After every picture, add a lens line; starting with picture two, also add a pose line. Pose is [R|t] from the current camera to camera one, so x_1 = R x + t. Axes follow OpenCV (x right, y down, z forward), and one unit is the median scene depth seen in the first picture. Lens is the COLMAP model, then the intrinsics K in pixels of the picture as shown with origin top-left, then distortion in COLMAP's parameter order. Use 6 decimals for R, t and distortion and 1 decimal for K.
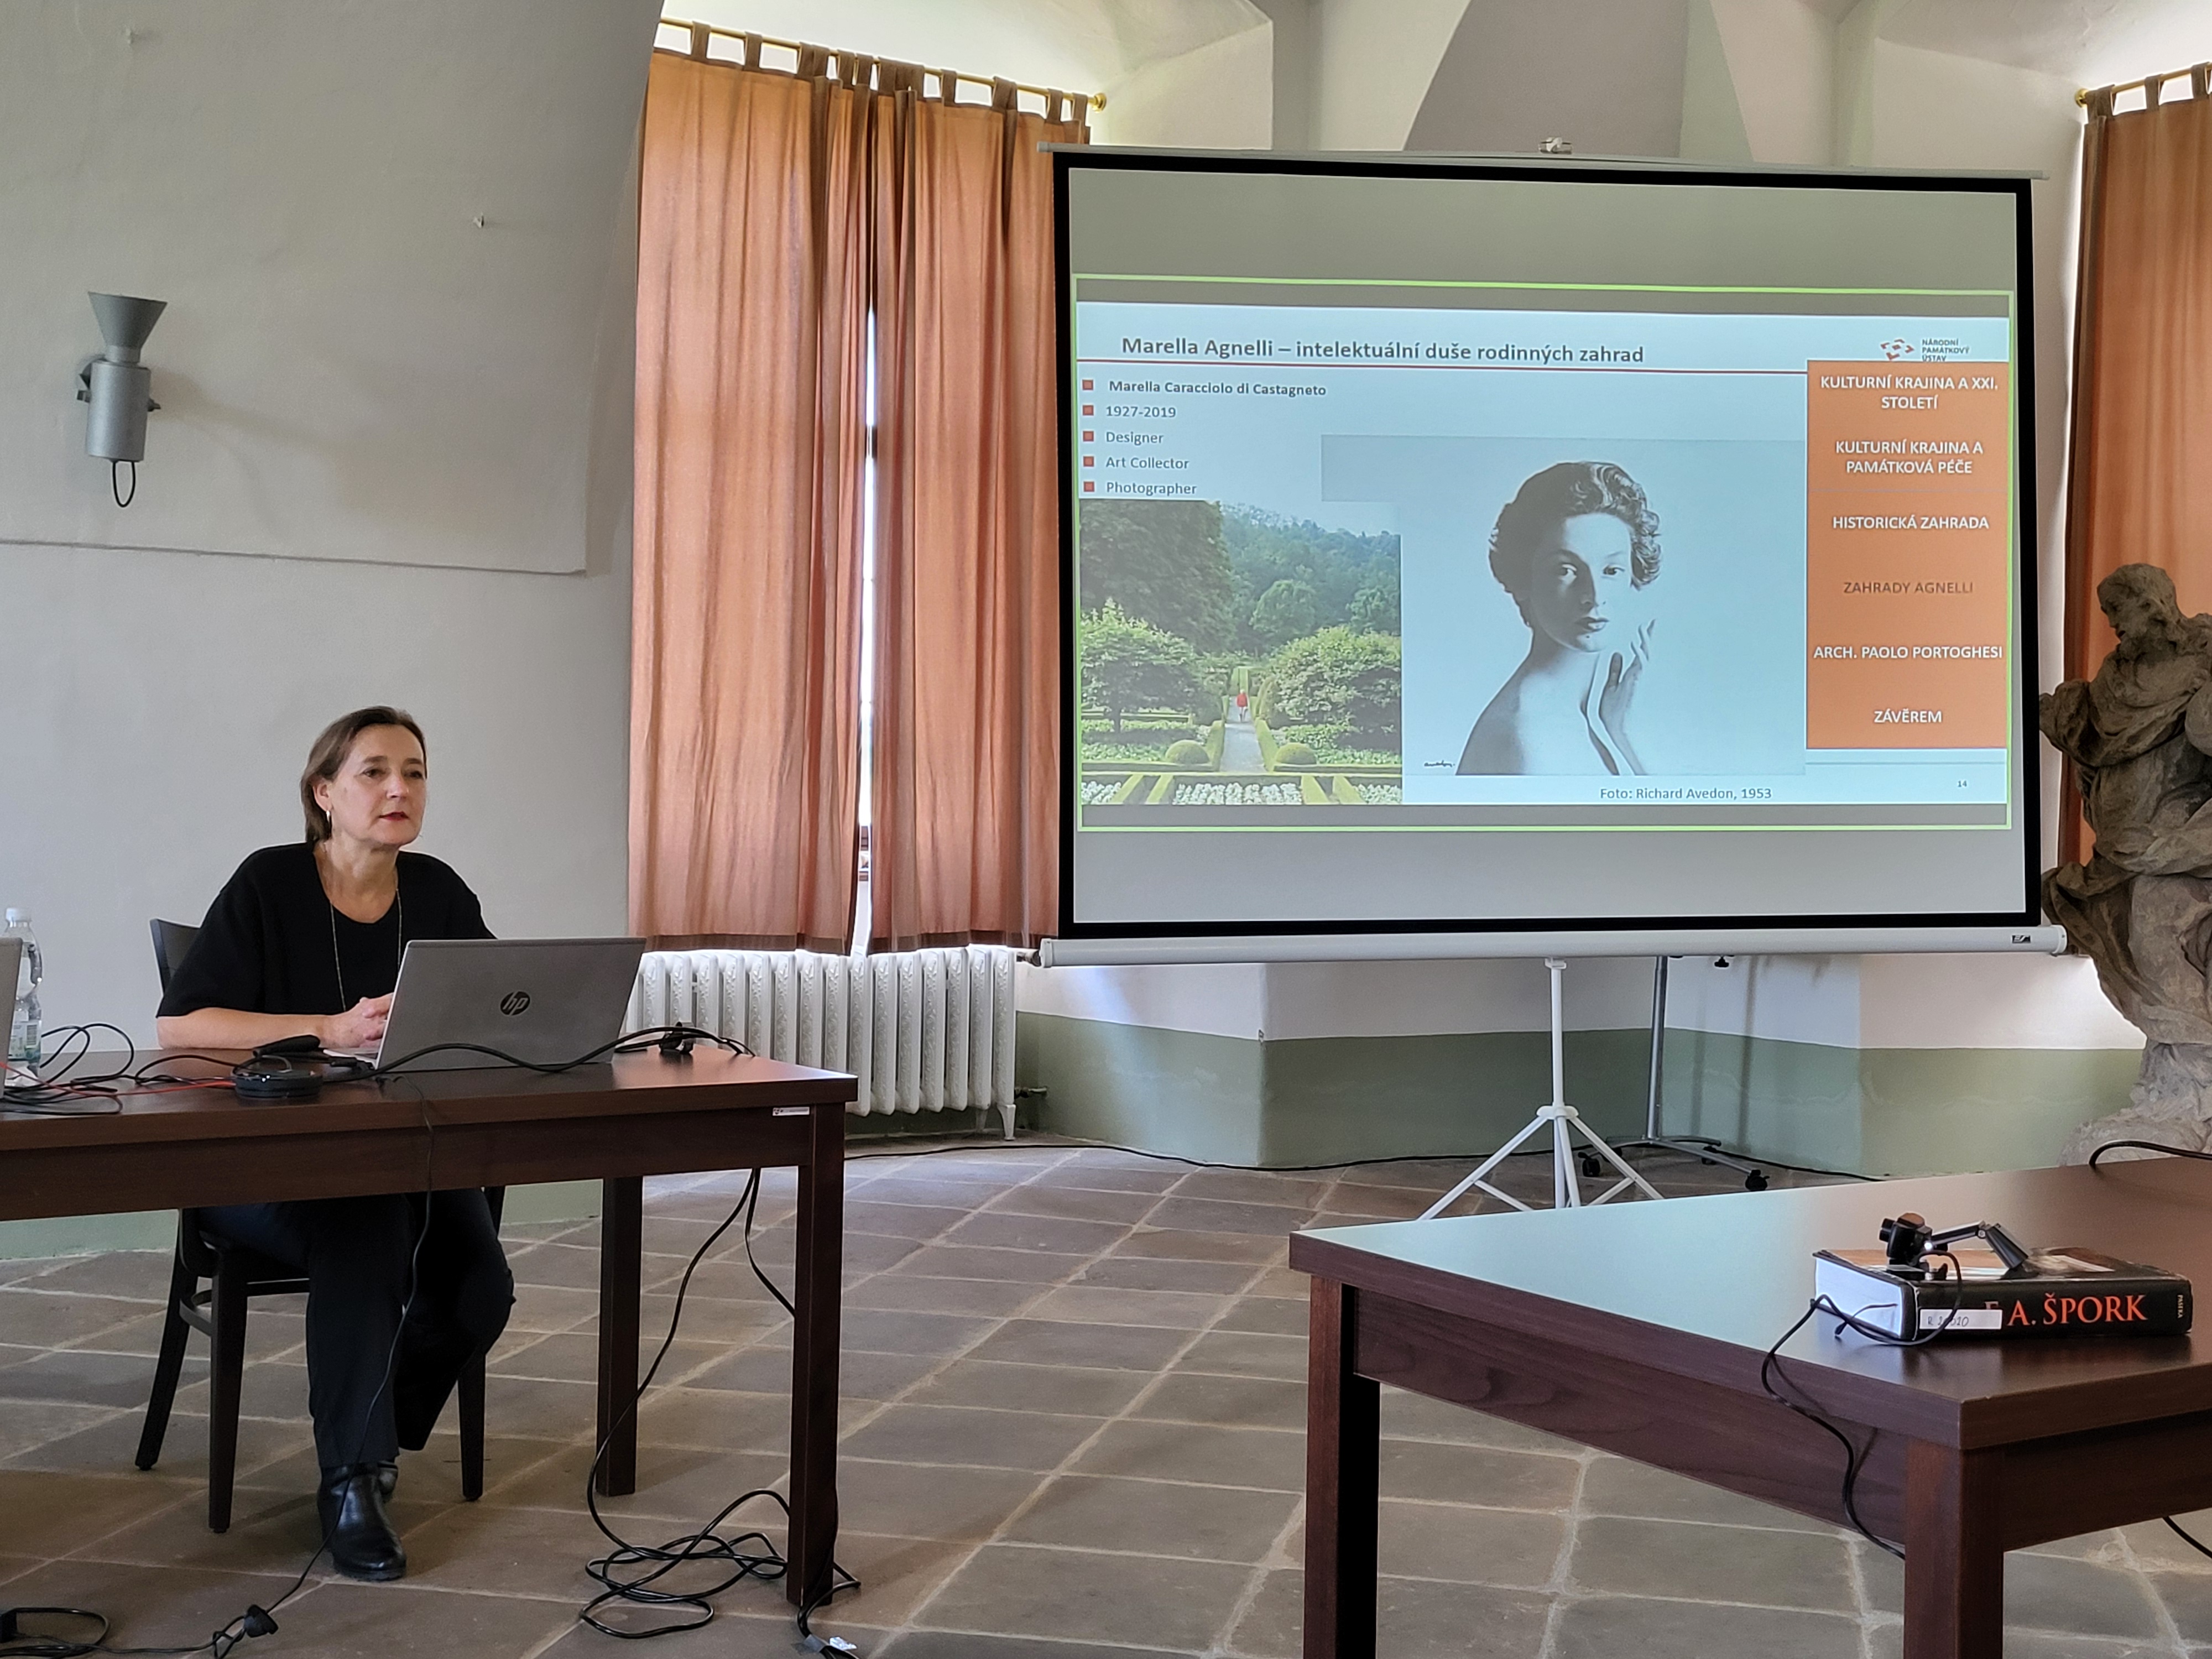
lens RADIAL K [[2589.6, 0, 1110.1], [0, 2589.6, 797.7], [0, 0, 1]] dist [0.024141, 0.058359]
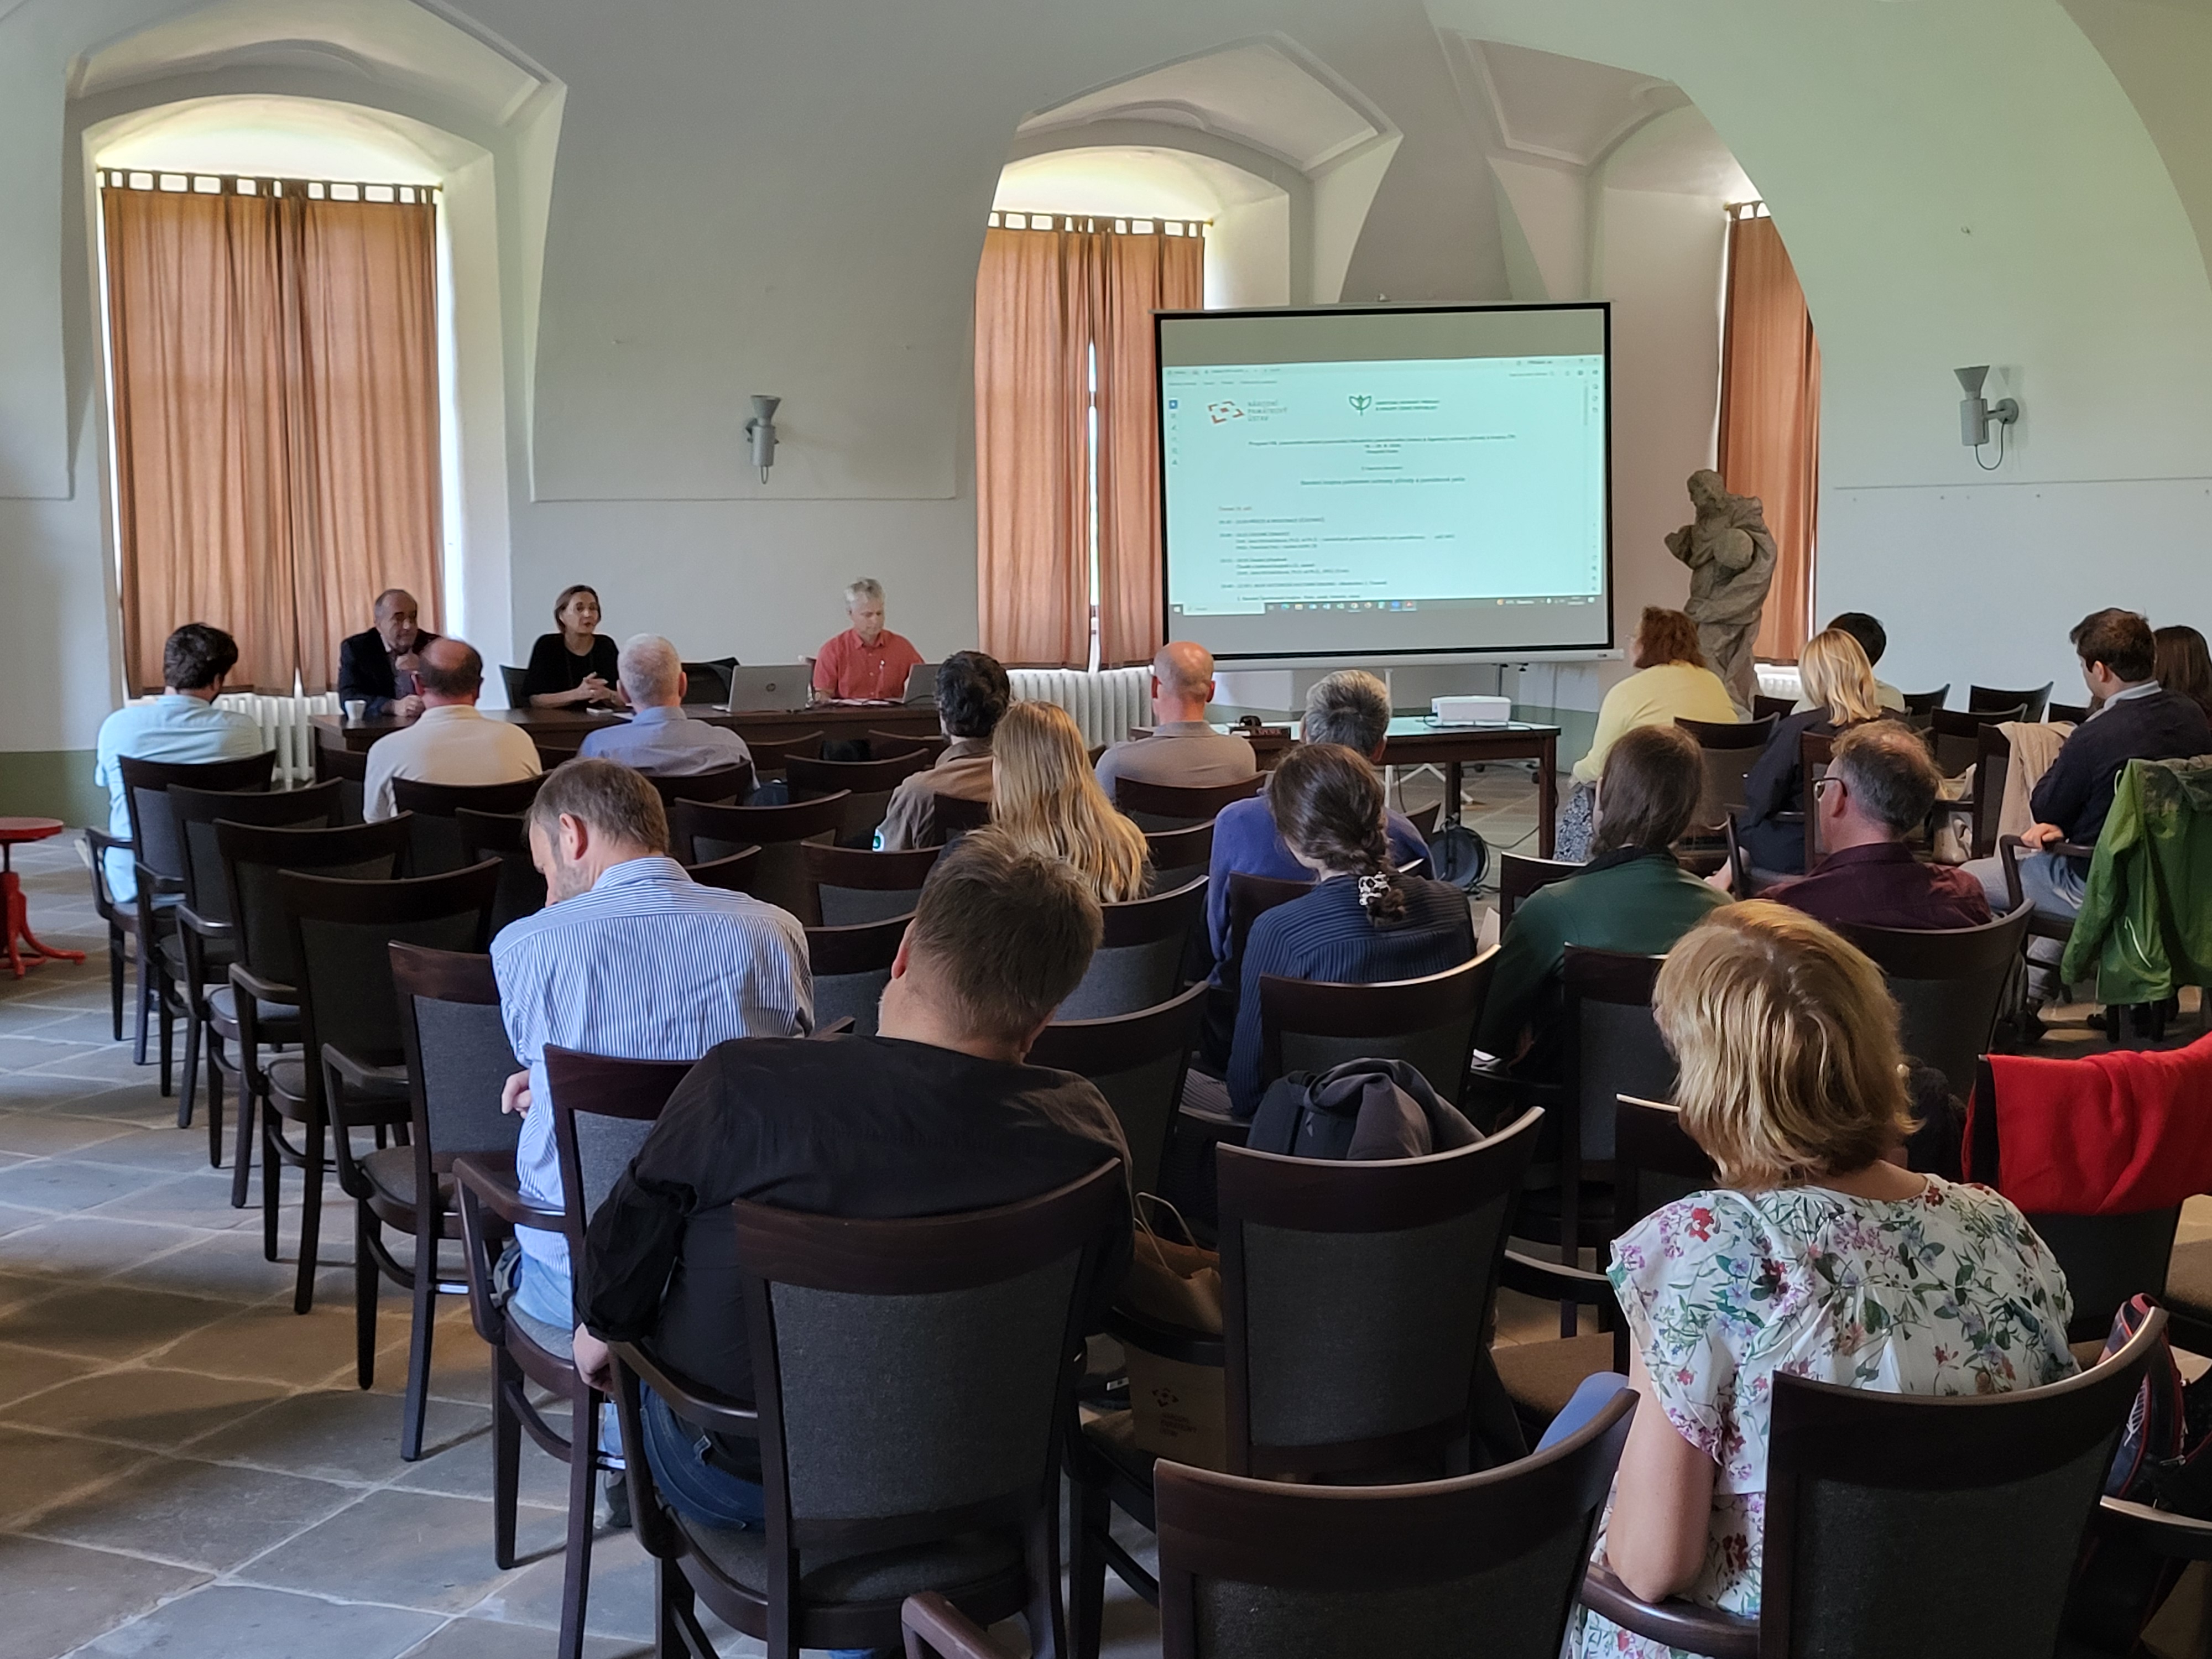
lens RADIAL K [[2589.6, 0, 1110.1], [0, 2589.6, 797.7], [0, 0, 1]] dist [0.024141, 0.058359]
pose [[0.991295, -0.007451, -0.131446, 0.183877], [0.021399, 0.994239, 0.105025, -0.053598], [0.129906, -0.106923, 0.985744, -1.009612]]
